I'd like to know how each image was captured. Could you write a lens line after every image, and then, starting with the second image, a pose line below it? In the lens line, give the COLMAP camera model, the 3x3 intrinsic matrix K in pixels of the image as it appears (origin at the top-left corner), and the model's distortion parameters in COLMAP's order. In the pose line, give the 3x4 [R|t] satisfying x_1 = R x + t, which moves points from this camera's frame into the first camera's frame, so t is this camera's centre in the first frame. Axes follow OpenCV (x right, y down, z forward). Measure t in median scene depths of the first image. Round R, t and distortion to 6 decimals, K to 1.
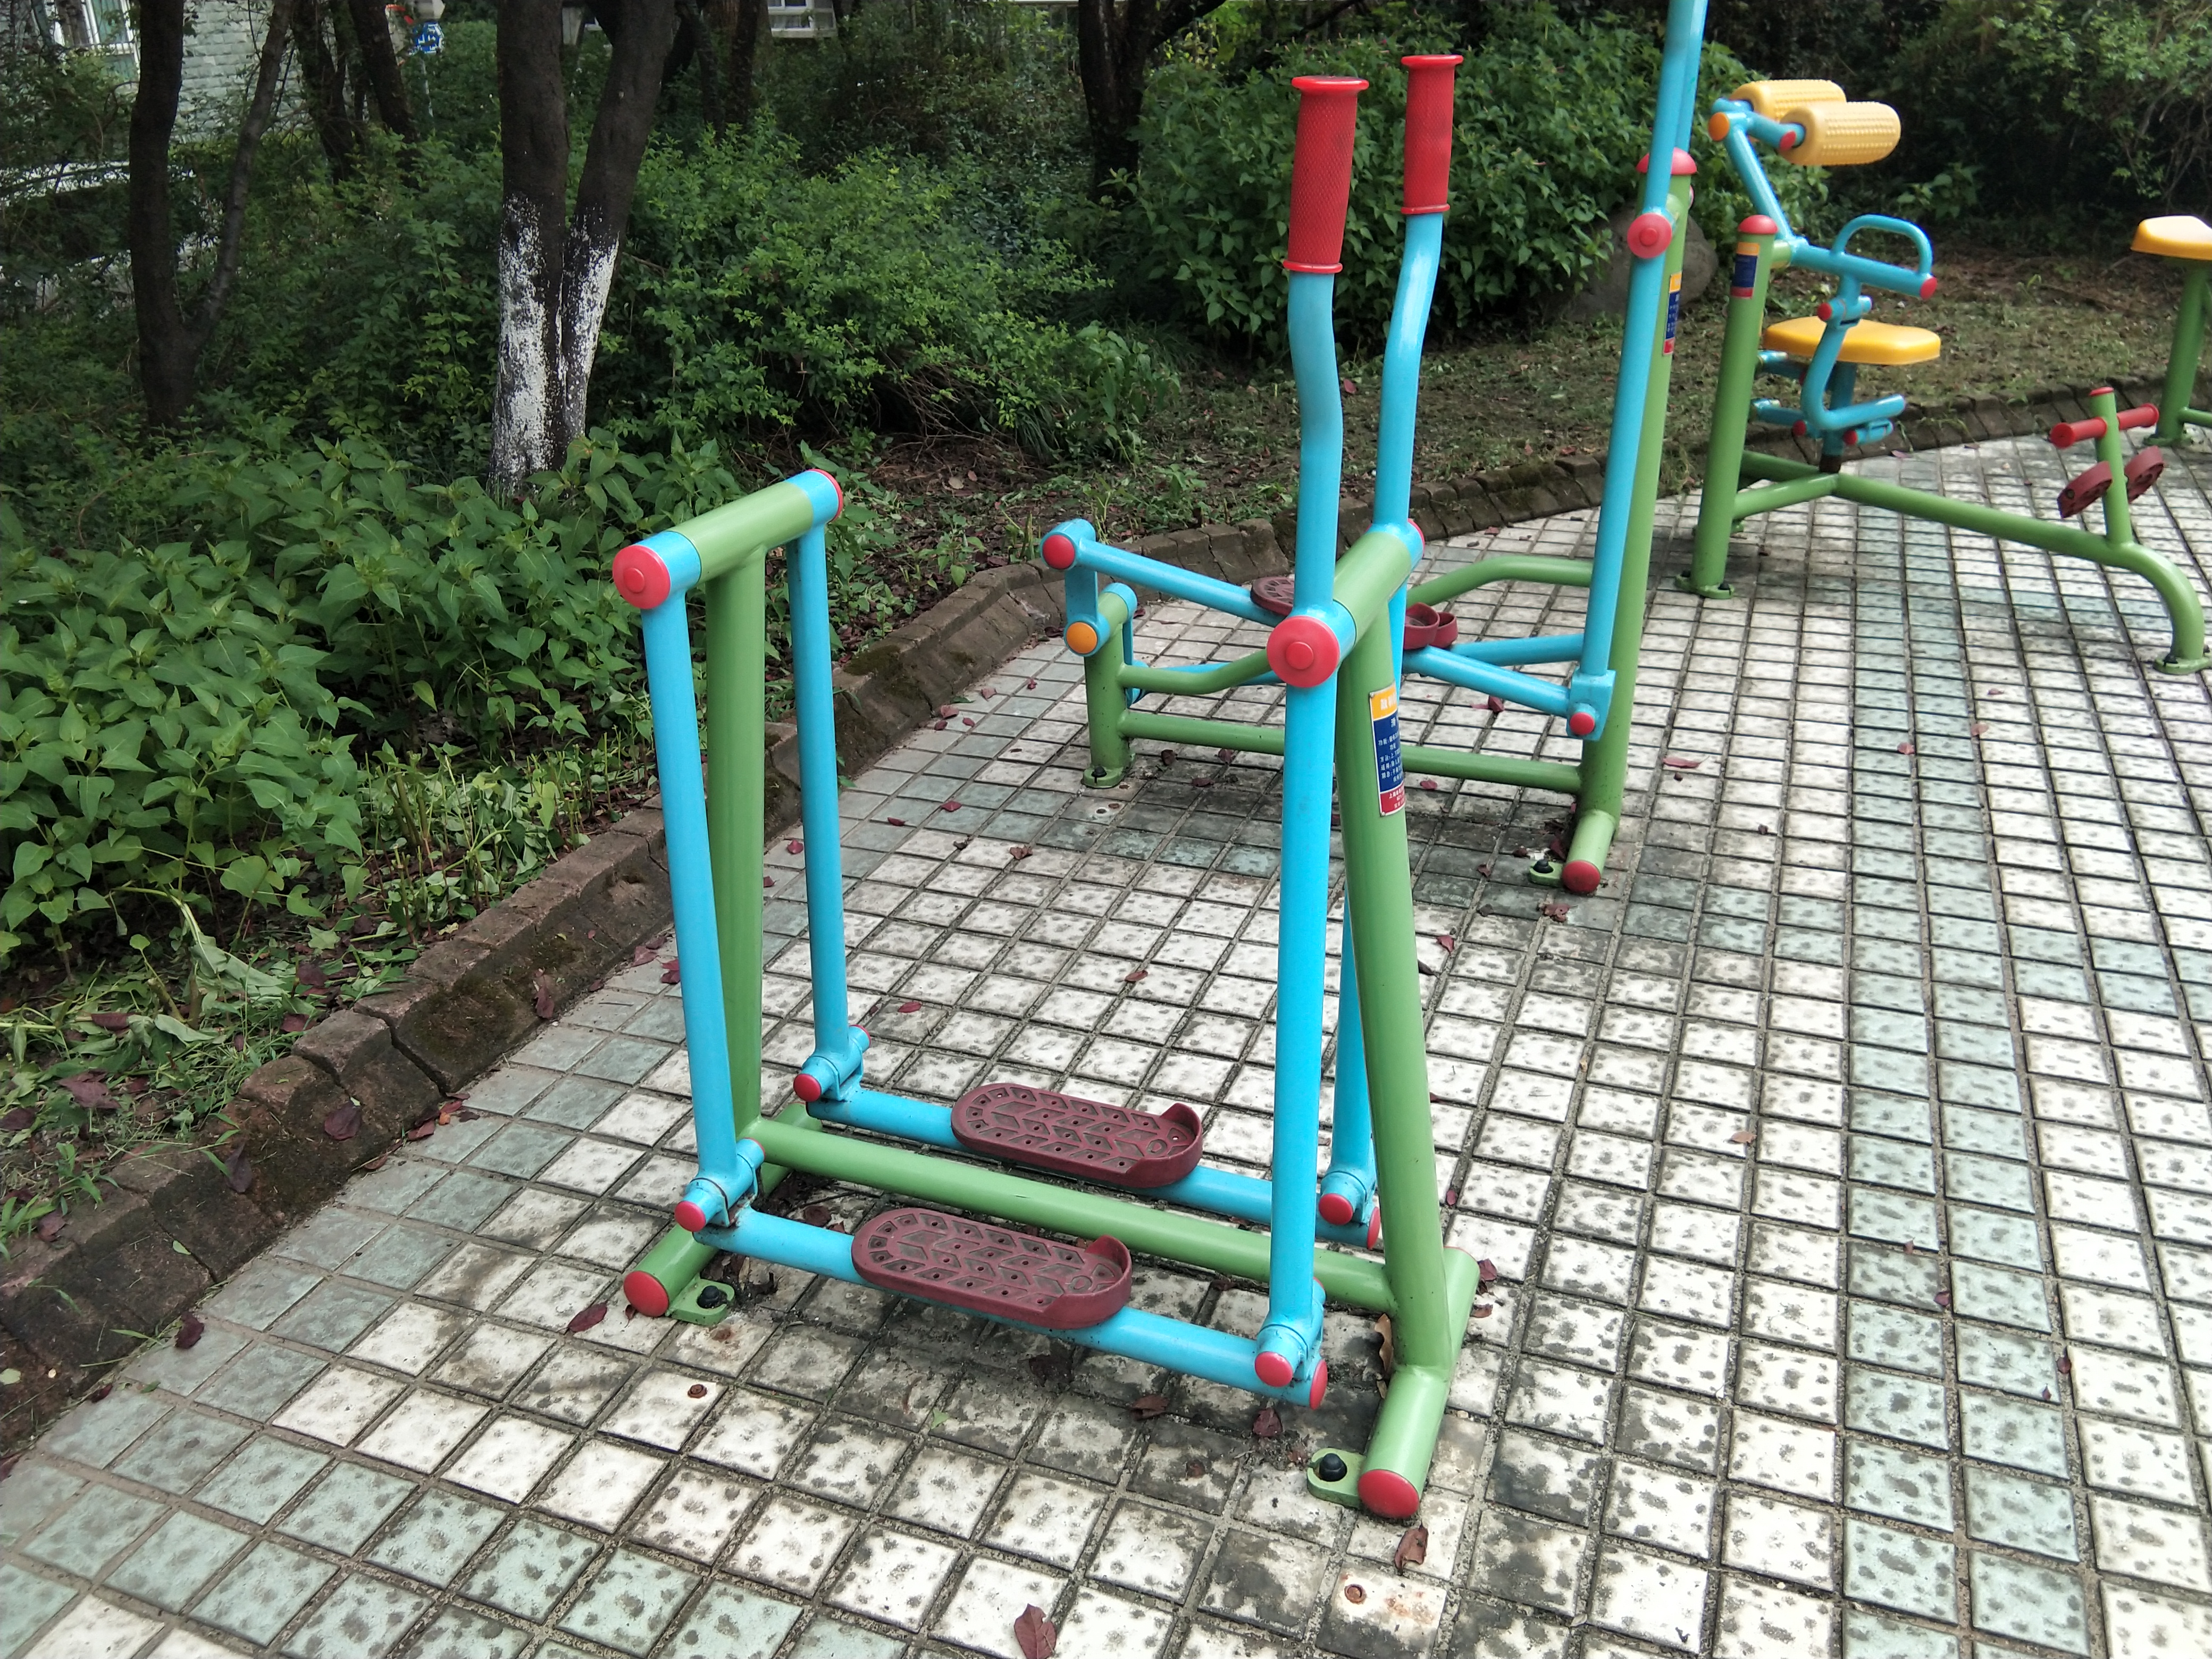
lens RADIAL K [[1835.4, 0, 1098.1], [0, 1835.4, 768.9], [0, 0, 1]] dist [0.148073, -0.284433]
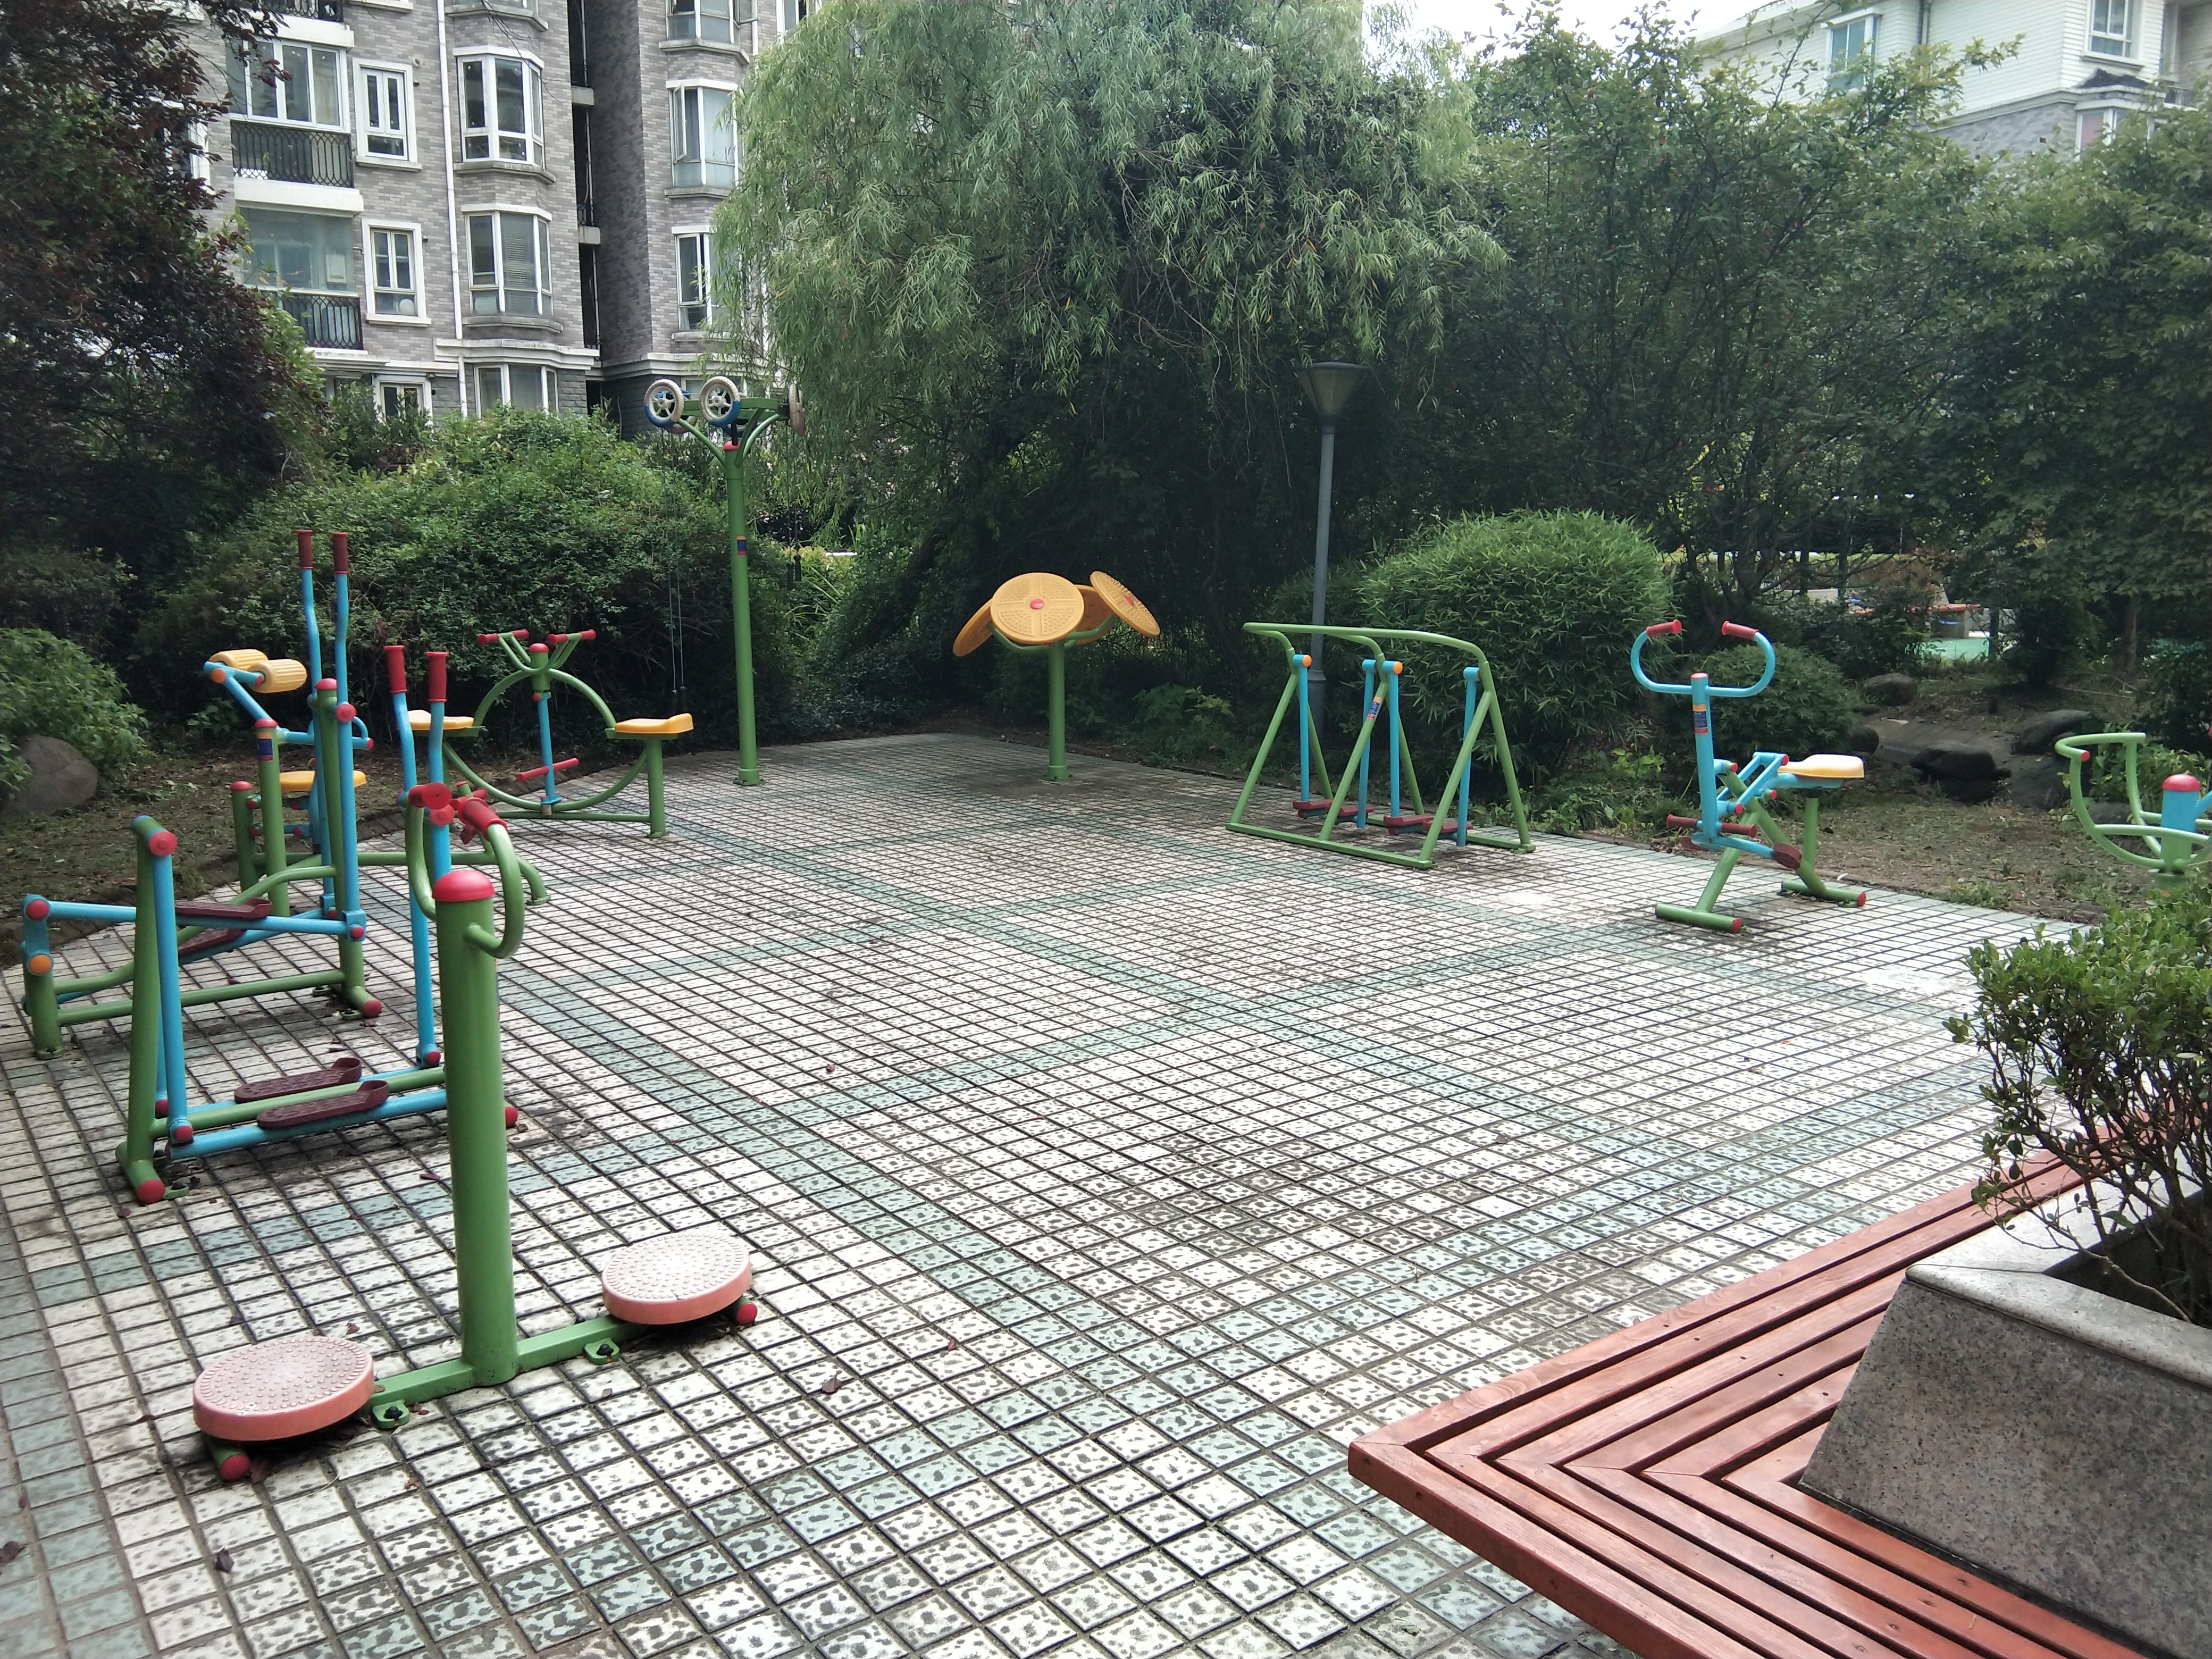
lens RADIAL K [[1715.1, 0, 1098.5], [0, 1715.1, 809.9], [0, 0, 1]] dist [0.066197, -0.108306]
pose [[0.547150, -0.123304, 0.827903, -0.624115], [0.328380, 0.941417, -0.076811, 0.189314], [-0.769931, 0.313894, 0.555587, -0.551381]]
